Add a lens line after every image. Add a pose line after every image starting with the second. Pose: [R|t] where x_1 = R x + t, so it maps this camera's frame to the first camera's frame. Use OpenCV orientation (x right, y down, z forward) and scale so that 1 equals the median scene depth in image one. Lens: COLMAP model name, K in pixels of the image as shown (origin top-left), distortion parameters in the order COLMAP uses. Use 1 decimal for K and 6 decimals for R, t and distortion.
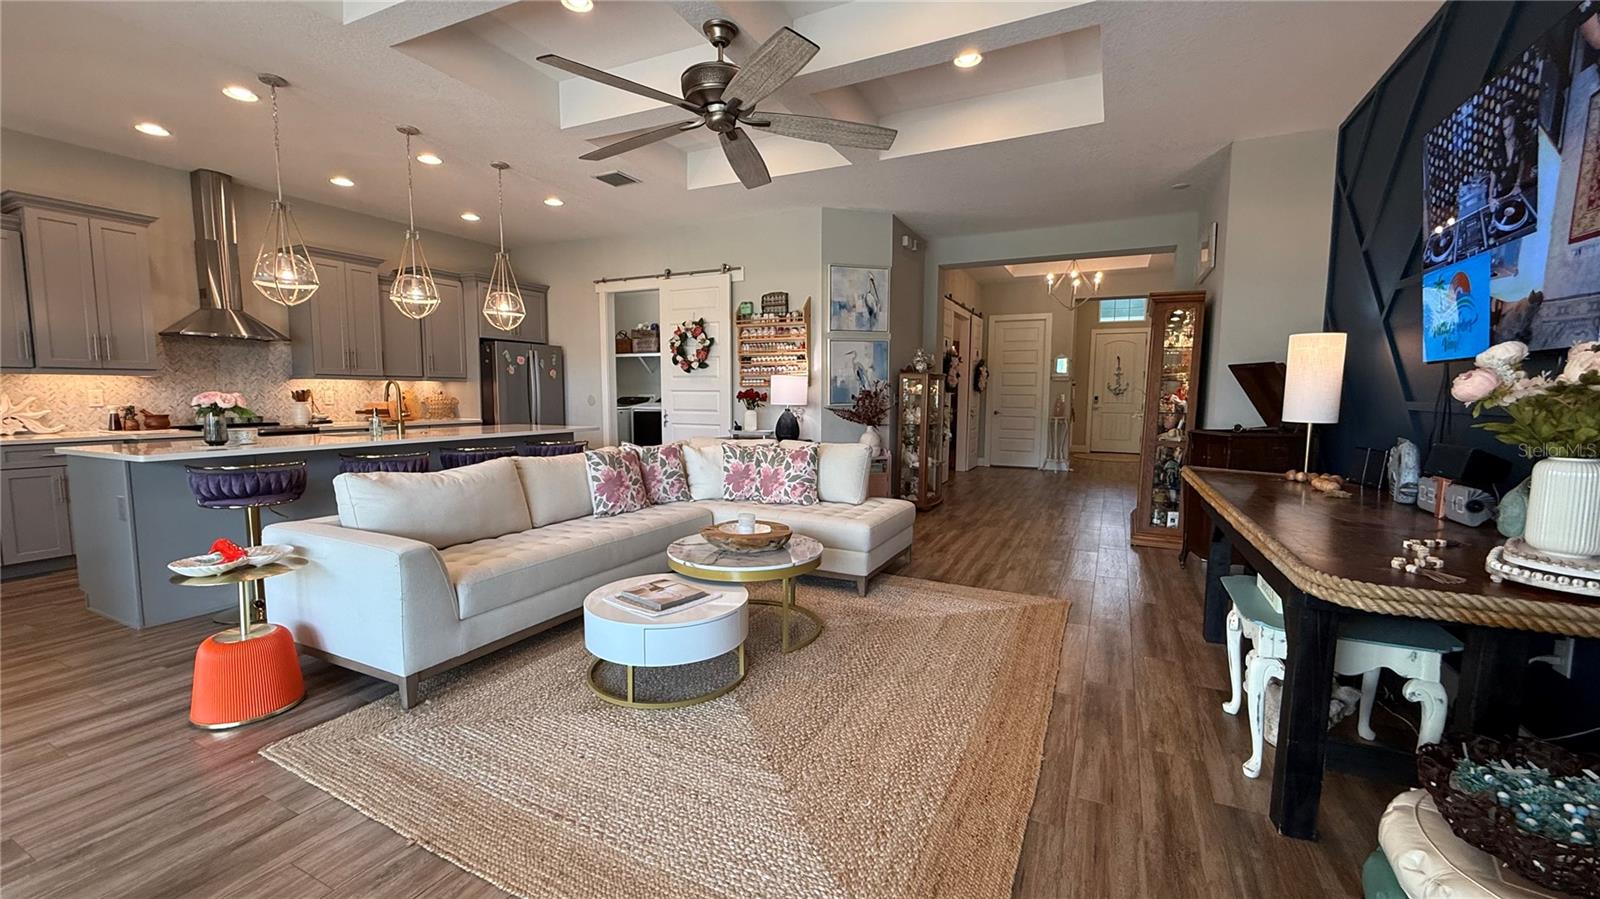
lens RADIAL K [[637.9, 0, 790.0], [0, 637.9, 450.0], [0, 0, 1]] dist [0.000559, 0.000005]
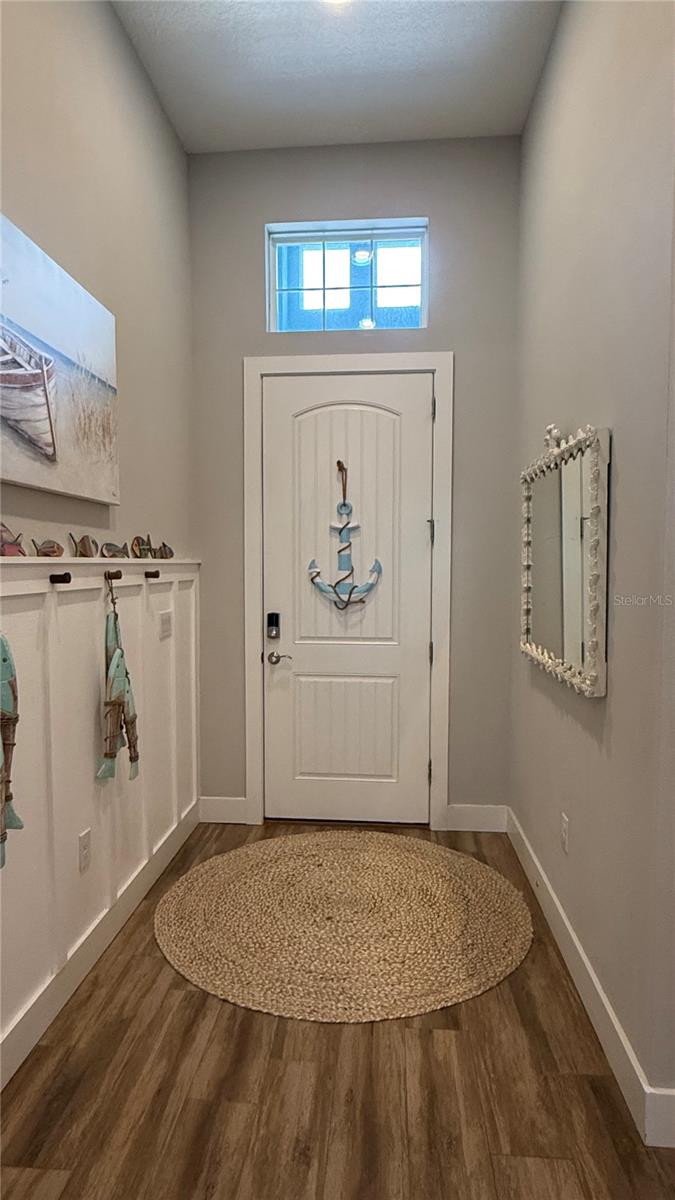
lens RADIAL K [[693.4, 0, 331.7], [0, 693.4, 594.8], [0, 0, 1]] dist [0.004281, -0.000323]
pose [[0.926296, -0.024917, 0.375972, 0.857556], [0.040849, 0.998571, -0.034462, -0.175607], [-0.374576, 0.047280, 0.925990, 1.575907]]
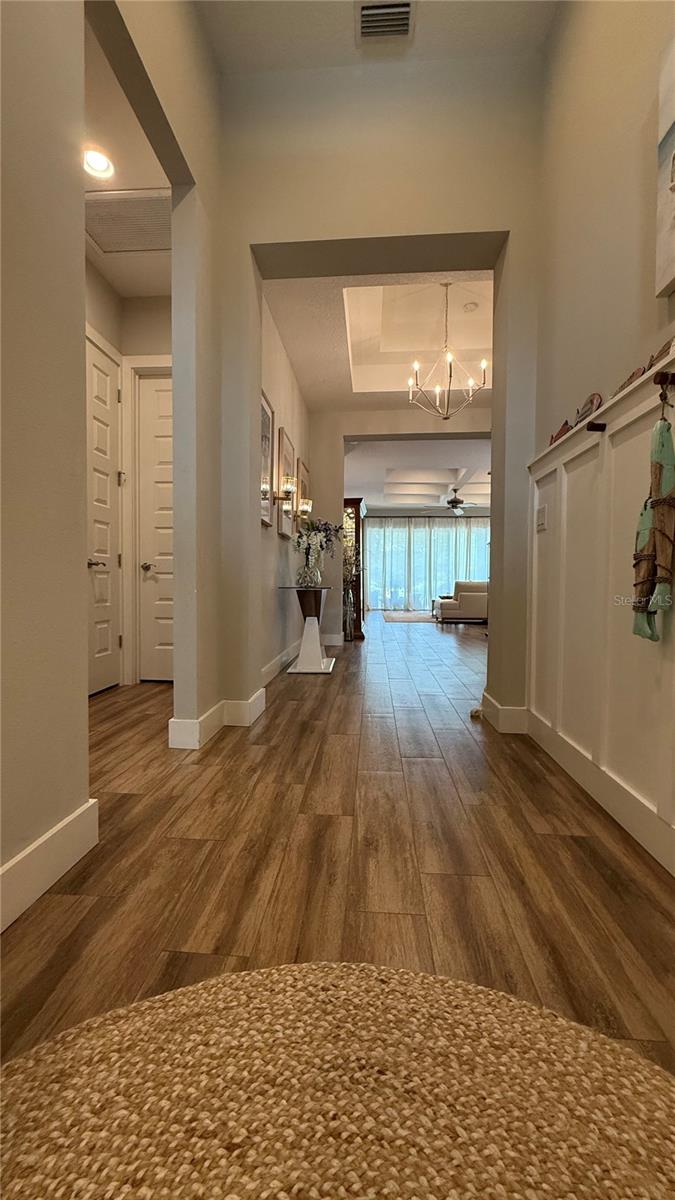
lens RADIAL K [[478.5, 0, 341.1], [0, 478.5, 597.8], [0, 0, 1]] dist [0.000559, 0.000005]
pose [[-0.920292, 0.000266, -0.391231, 1.139487], [-0.047103, 0.992650, 0.111474, -0.087927], [0.388386, 0.121016, -0.913516, 2.252811]]
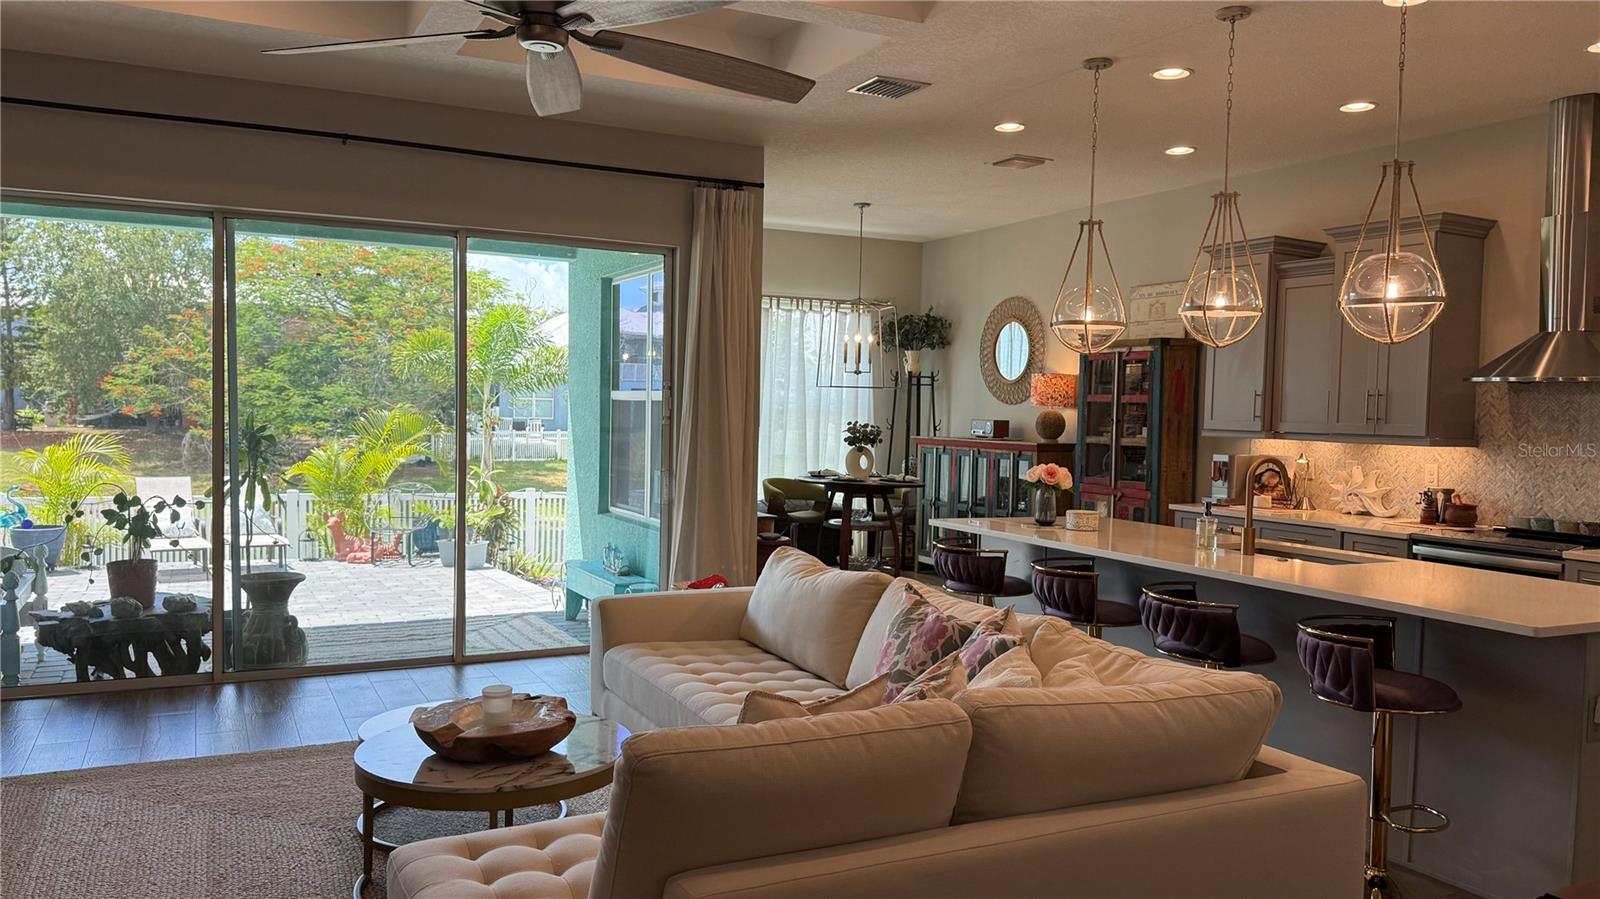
lens RADIAL K [[1214.6, 0, 797.0], [0, 1214.6, 454.1], [0, 0, 1]] dist [0.026641, -0.029548]
pose [[-0.599687, 0.013680, -0.800118, 0.361985], [-0.097824, 0.991102, 0.090264, -0.129262], [0.794233, 0.132401, -0.593013, 1.007440]]
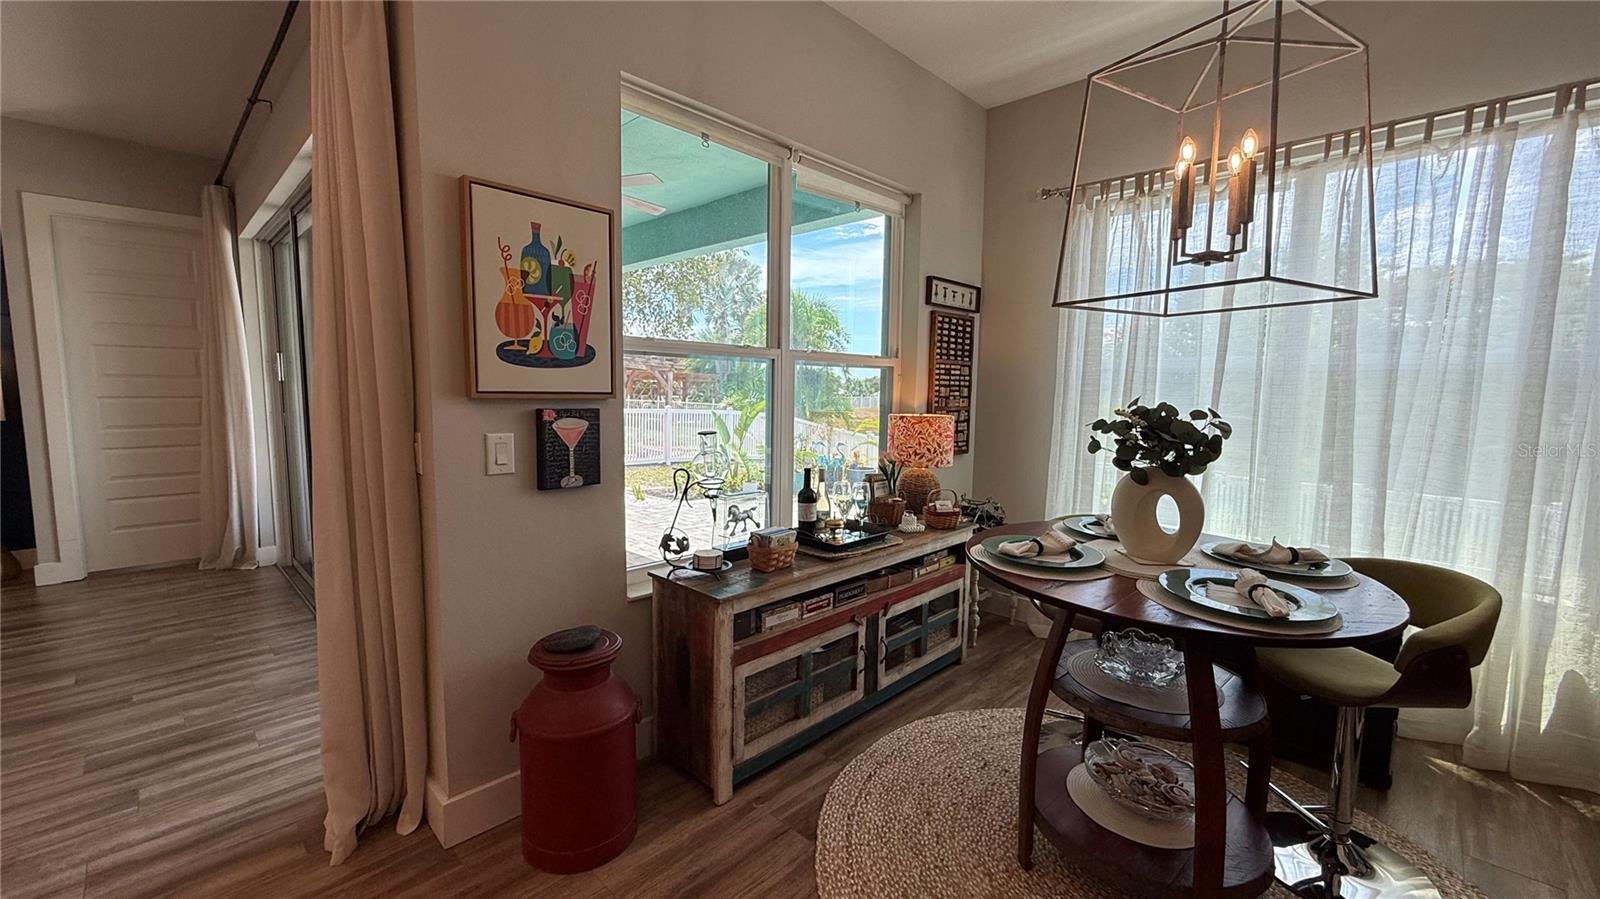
lens RADIAL K [[637.9, 0, 795.9], [0, 637.9, 448.6], [0, 0, 1]] dist [0.000559, 0.000005]
pose [[-0.953044, -0.044908, 0.299485, -0.848510], [0.011501, 0.982863, 0.183980, -0.071464], [-0.302615, 0.178785, -0.936195, 0.475009]]
